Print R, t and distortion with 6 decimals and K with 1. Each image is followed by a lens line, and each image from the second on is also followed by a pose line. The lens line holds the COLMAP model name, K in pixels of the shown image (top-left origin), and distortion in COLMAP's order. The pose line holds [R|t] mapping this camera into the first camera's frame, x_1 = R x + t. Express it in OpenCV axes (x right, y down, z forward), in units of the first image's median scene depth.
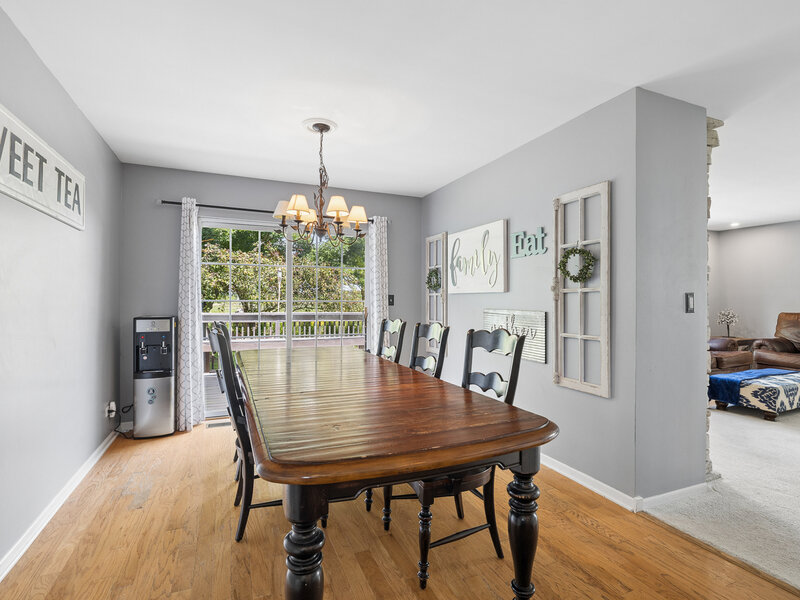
lens RADIAL K [[394.7, 0, 400.0], [0, 394.7, 300.0], [0, 0, 1]] dist [-0.000065, -0.000011]
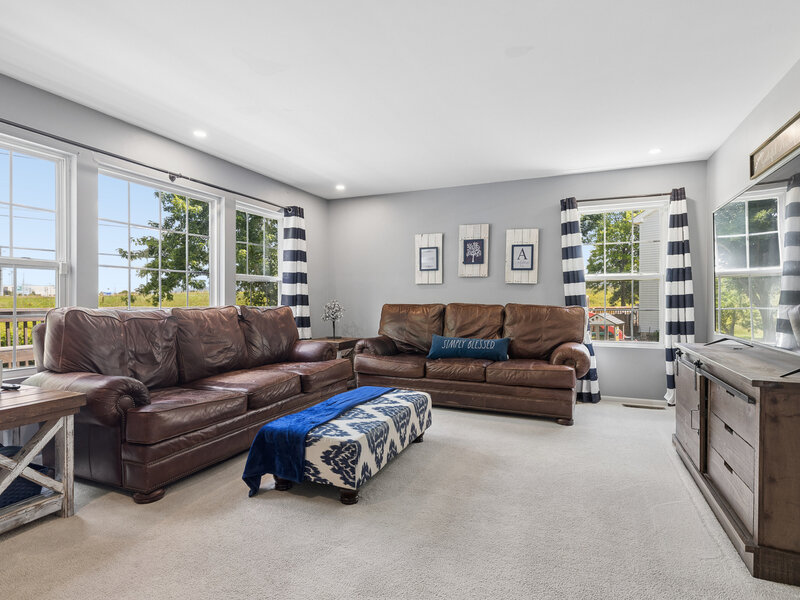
lens RADIAL K [[428.1, 0, 400.0], [0, 428.1, 300.0], [0, 0, 1]] dist [-0.002333, -0.000520]
pose [[0.719965, 0.004414, 0.693997, 0.564654], [-0.008056, 0.999966, 0.001997, 0.032031], [-0.693964, -0.007029, 0.719976, 0.519811]]
